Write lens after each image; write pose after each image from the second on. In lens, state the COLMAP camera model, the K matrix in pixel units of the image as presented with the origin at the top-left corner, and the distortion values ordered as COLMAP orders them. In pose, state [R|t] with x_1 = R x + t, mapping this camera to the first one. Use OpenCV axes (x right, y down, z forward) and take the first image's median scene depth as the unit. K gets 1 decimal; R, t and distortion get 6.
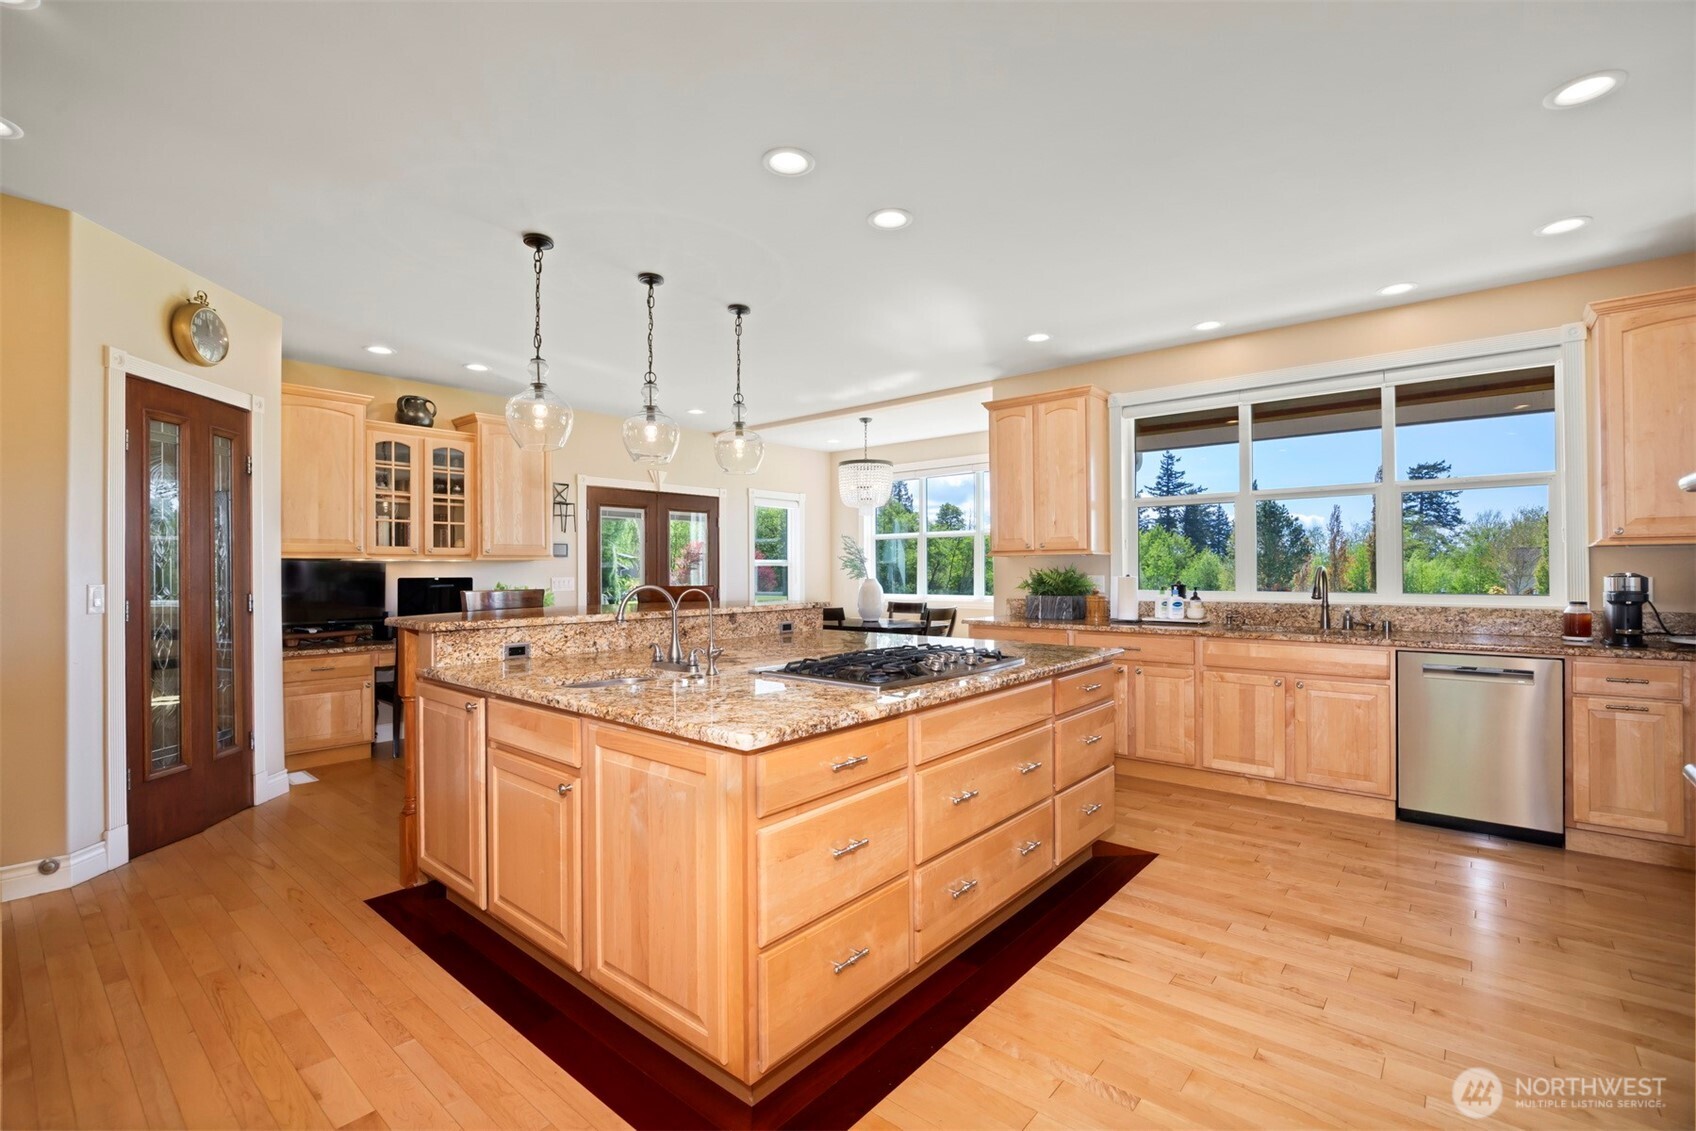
lens RADIAL K [[771.5, 0, 861.1], [0, 771.5, 567.9], [0, 0, 1]] dist [-0.027838, -0.000553]
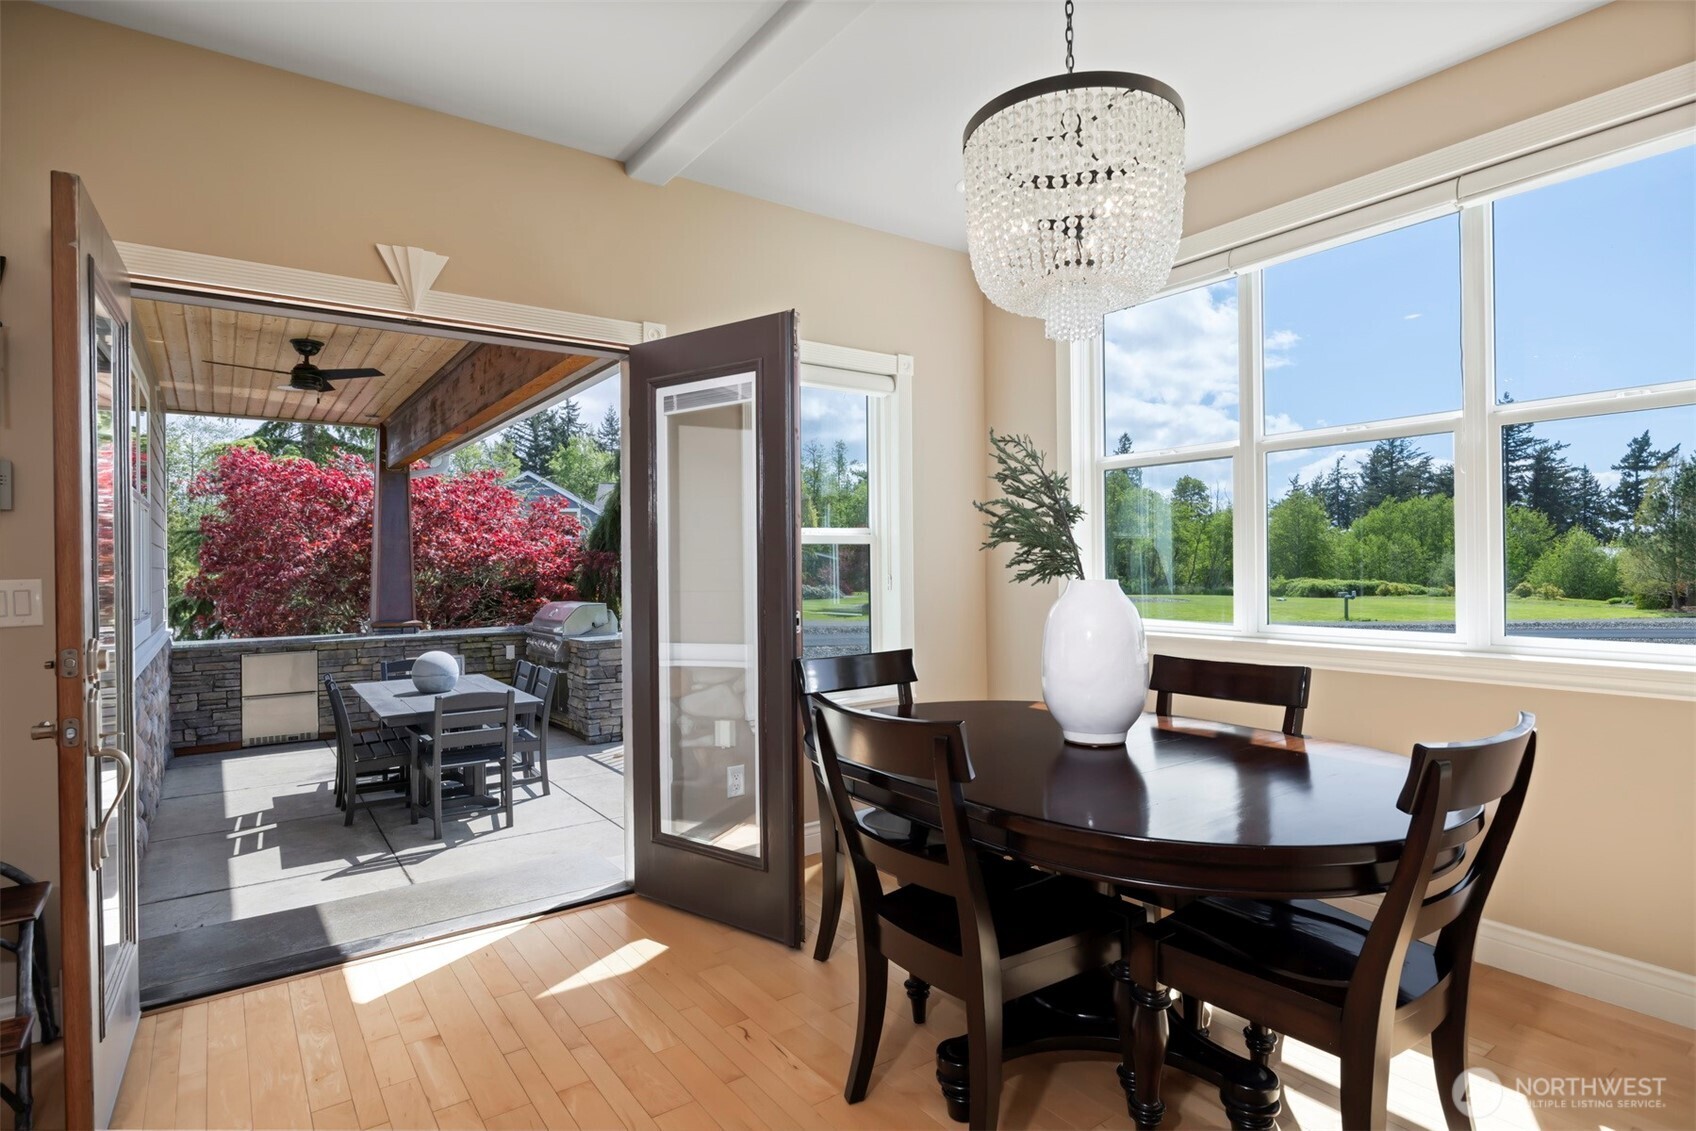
lens RADIAL K [[896.2, 0, 844.4], [0, 896.2, 567.3], [0, 0, 1]] dist [0.001383, -0.001148]
pose [[0.968469, -0.004319, -0.249098, 0.005357], [0.006593, 0.999944, 0.008295, 0.005455], [0.249049, -0.009676, 0.968443, 0.559411]]
